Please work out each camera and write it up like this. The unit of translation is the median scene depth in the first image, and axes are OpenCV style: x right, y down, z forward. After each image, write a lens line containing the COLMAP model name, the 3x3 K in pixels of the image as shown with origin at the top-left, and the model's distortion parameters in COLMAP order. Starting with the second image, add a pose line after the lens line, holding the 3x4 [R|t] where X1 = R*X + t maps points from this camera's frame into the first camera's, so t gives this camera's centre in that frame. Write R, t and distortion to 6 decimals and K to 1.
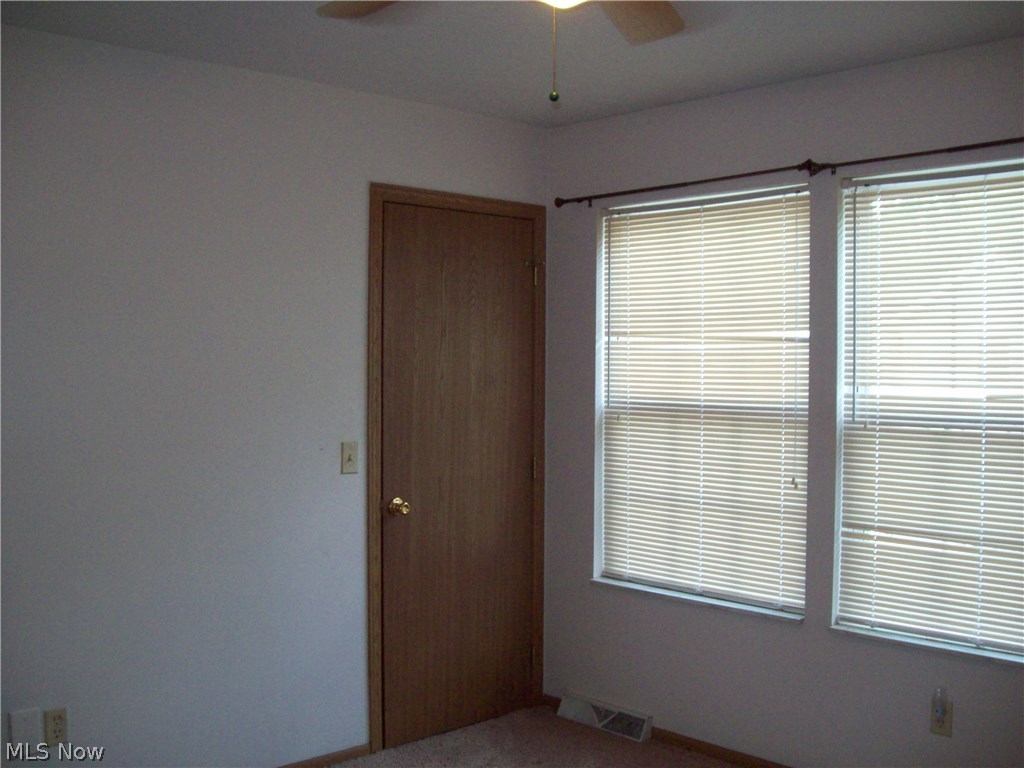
lens RADIAL K [[1100.6, 0, 512.0], [0, 1100.6, 384.0], [0, 0, 1]] dist [-0.189544, 0.120613]
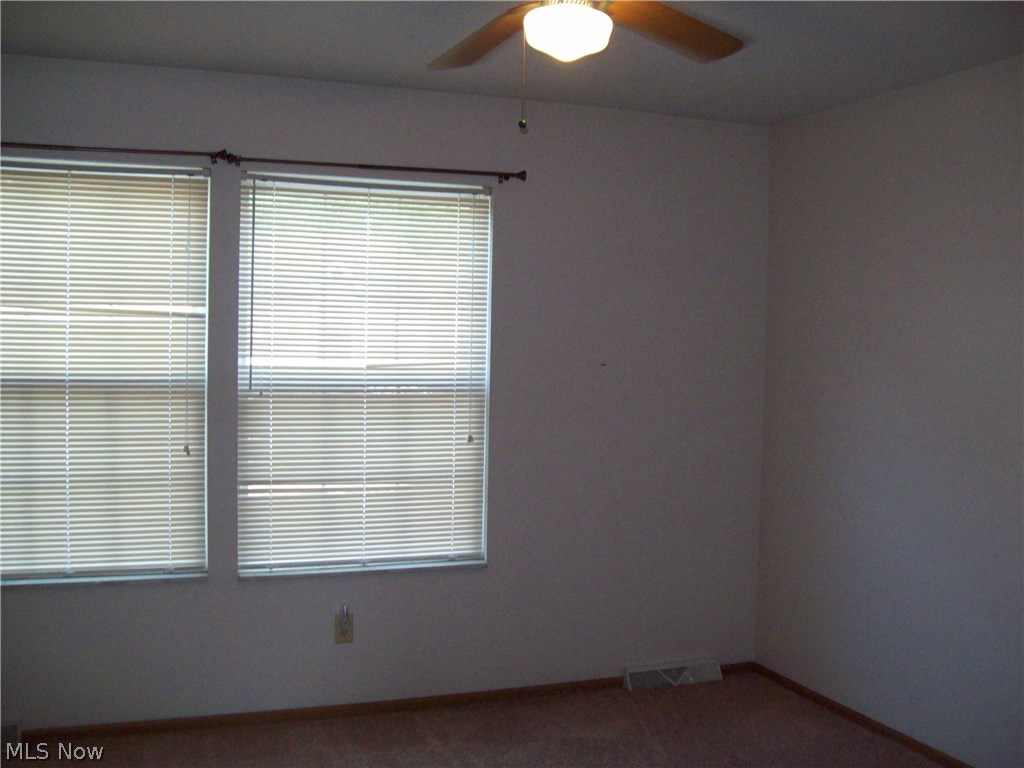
lens RADIAL K [[1100.6, 0, 512.0], [0, 1100.6, 384.0], [0, 0, 1]] dist [-0.189544, 0.120613]
pose [[0.361606, -0.037824, 0.931564, -0.628715], [-0.001167, 0.999158, 0.041021, -0.017694], [-0.932330, -0.015920, 0.361257, 0.335943]]
